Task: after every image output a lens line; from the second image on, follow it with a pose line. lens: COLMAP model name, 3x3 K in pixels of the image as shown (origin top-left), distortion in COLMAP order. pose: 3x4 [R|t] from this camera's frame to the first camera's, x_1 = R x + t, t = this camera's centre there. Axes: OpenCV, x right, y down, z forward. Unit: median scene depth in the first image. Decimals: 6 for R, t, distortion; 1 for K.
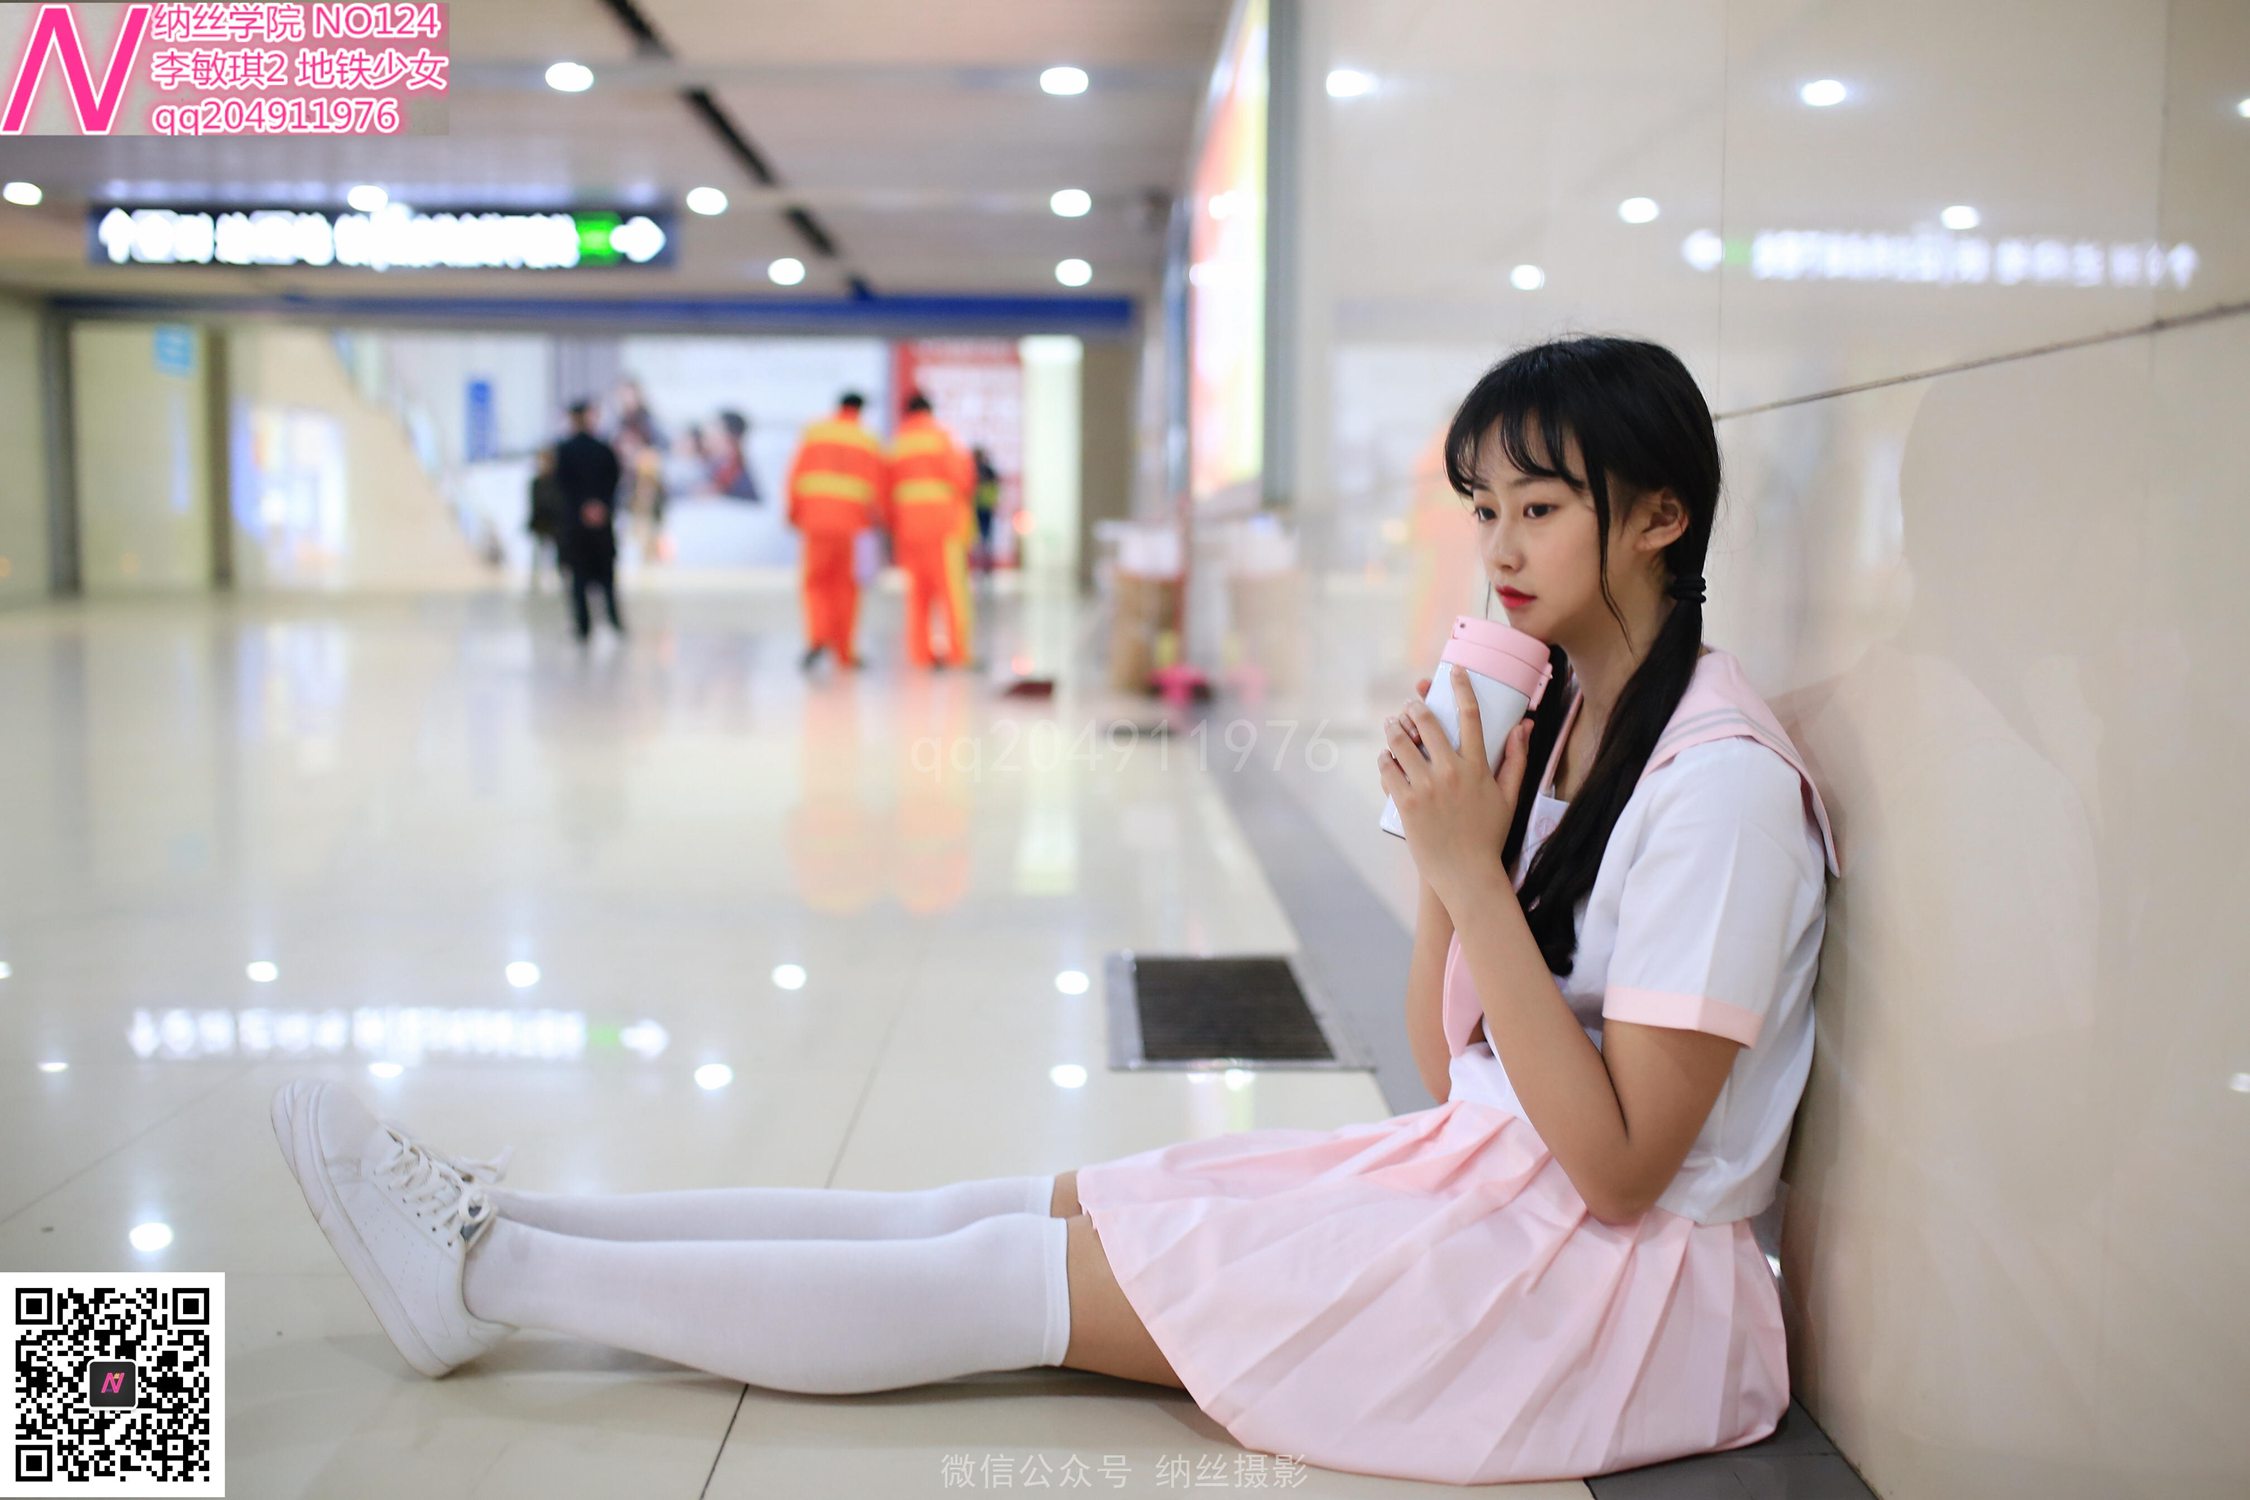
lens RADIAL K [[2080.0, 0, 1136.2], [0, 2080.0, 761.6], [0, 0, 1]] dist [-0.034332, 0.000000]
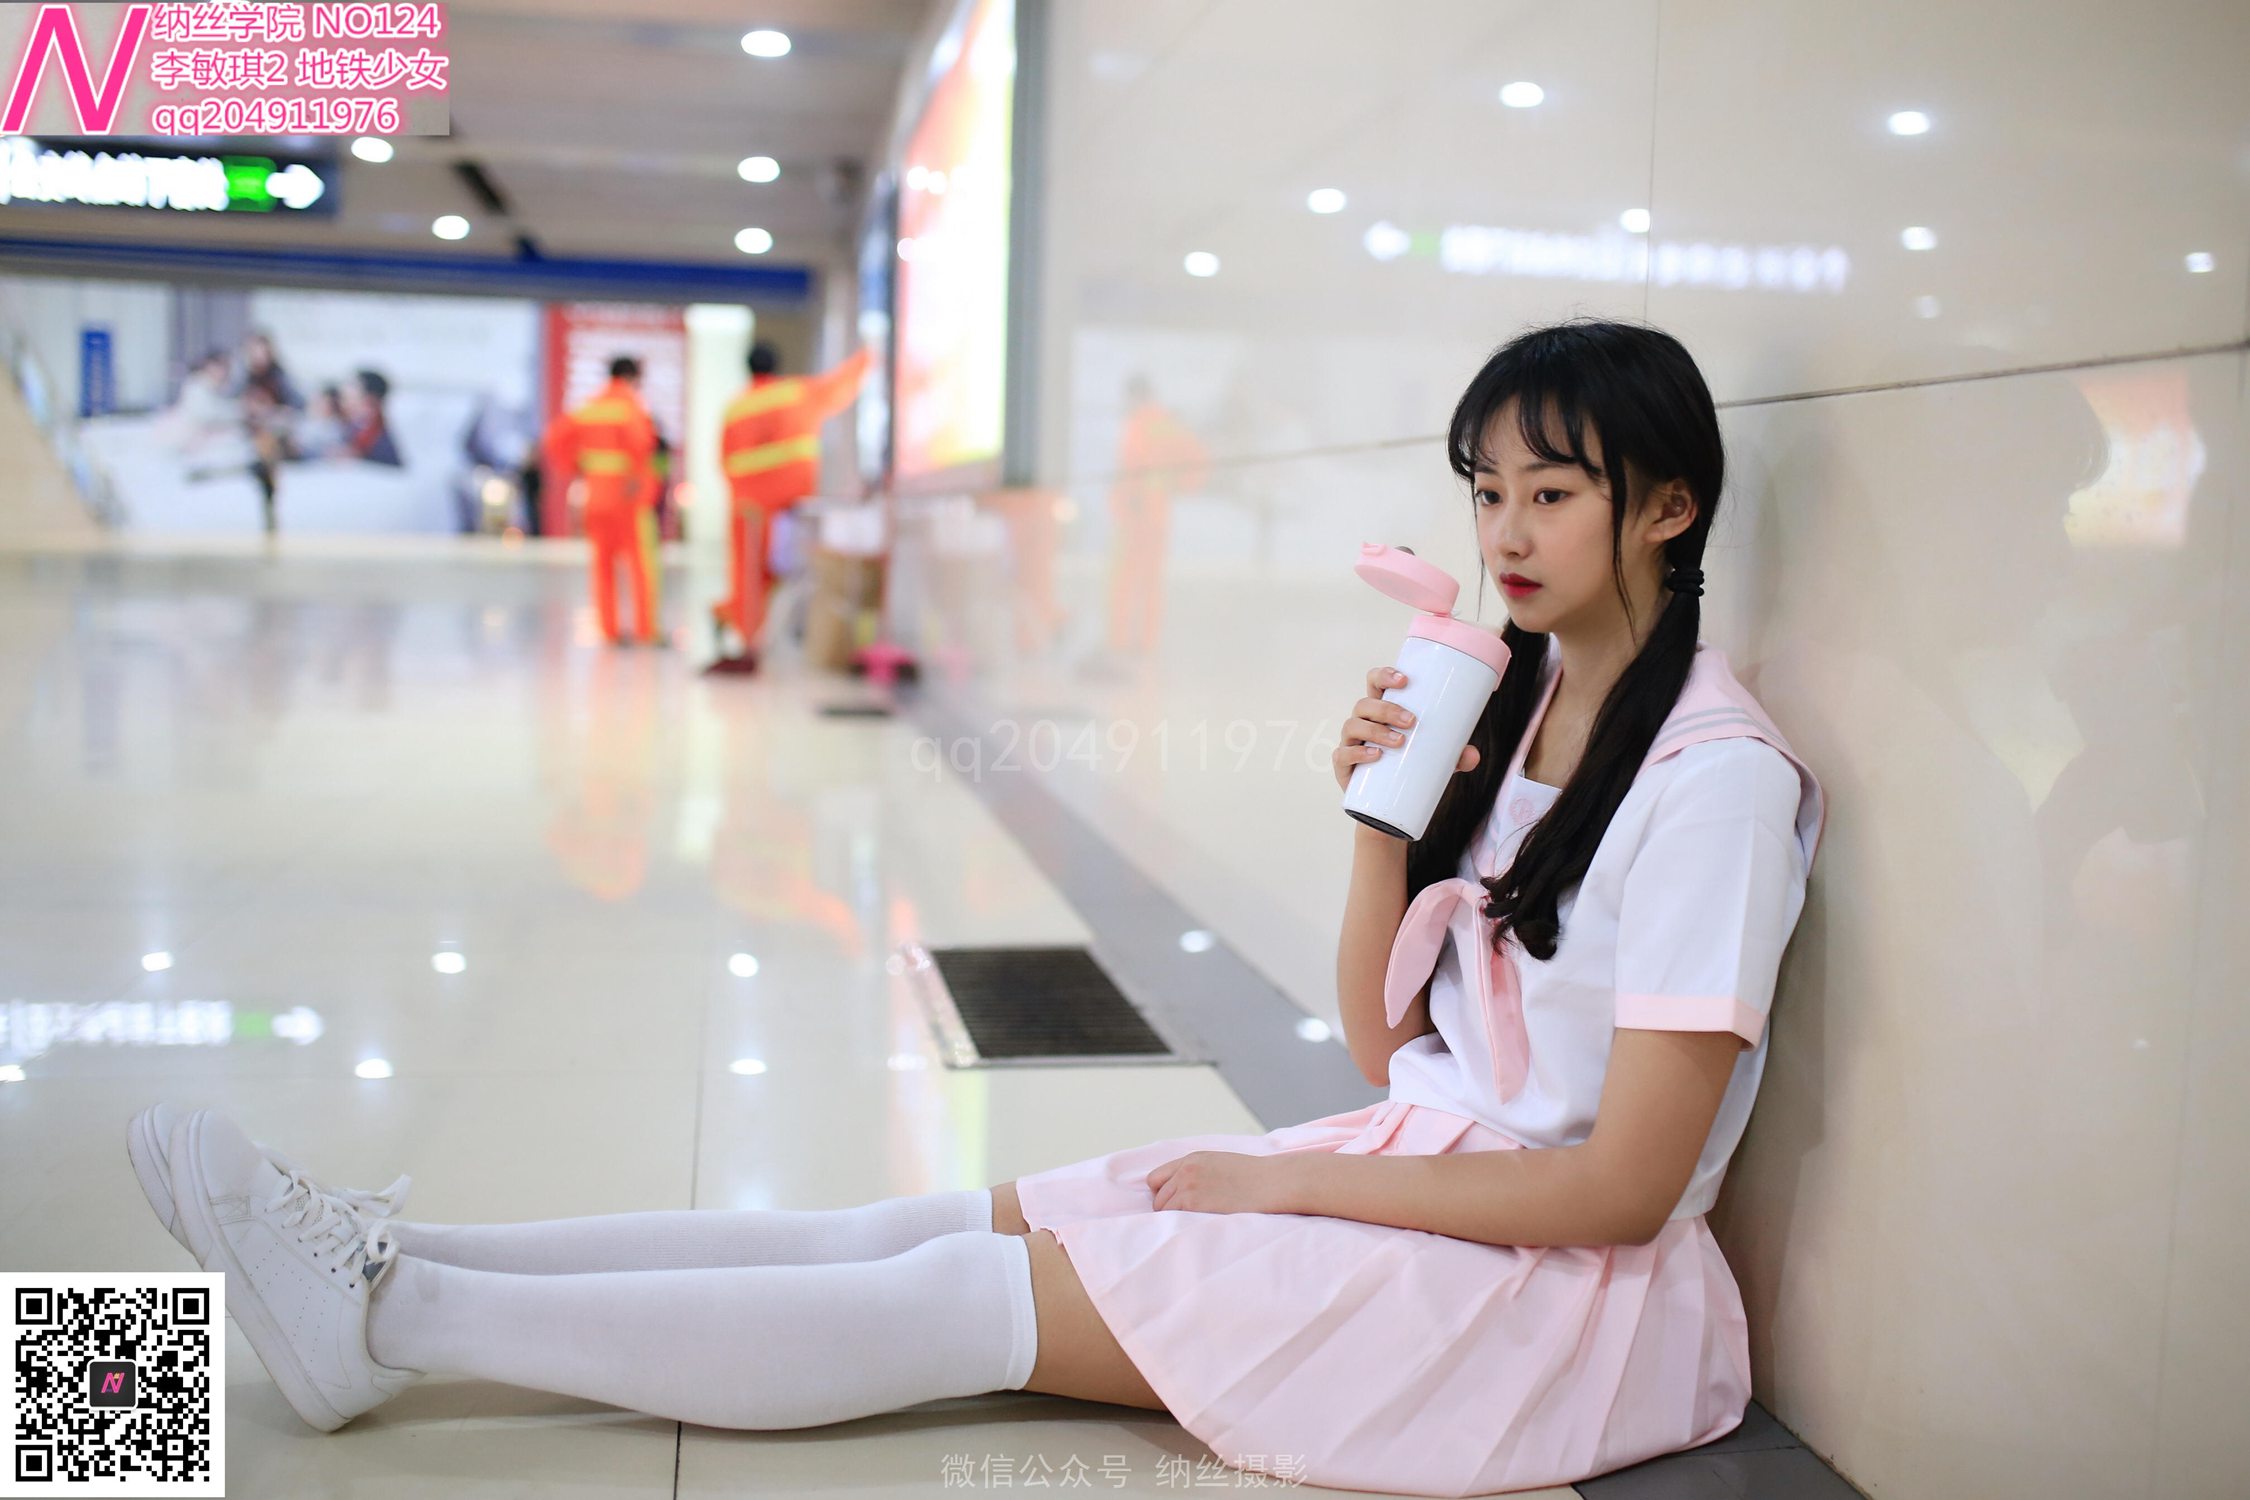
lens RADIAL K [[2080.0, 0, 1094.0], [0, 2080.0, 744.1], [0, 0, 1]] dist [-0.034332, 0.000000]
pose [[0.988180, 0.004217, 0.153243, -0.144029], [-0.004601, 0.999987, 0.002151, -0.005597], [-0.153231, -0.002831, 0.988186, 0.059662]]
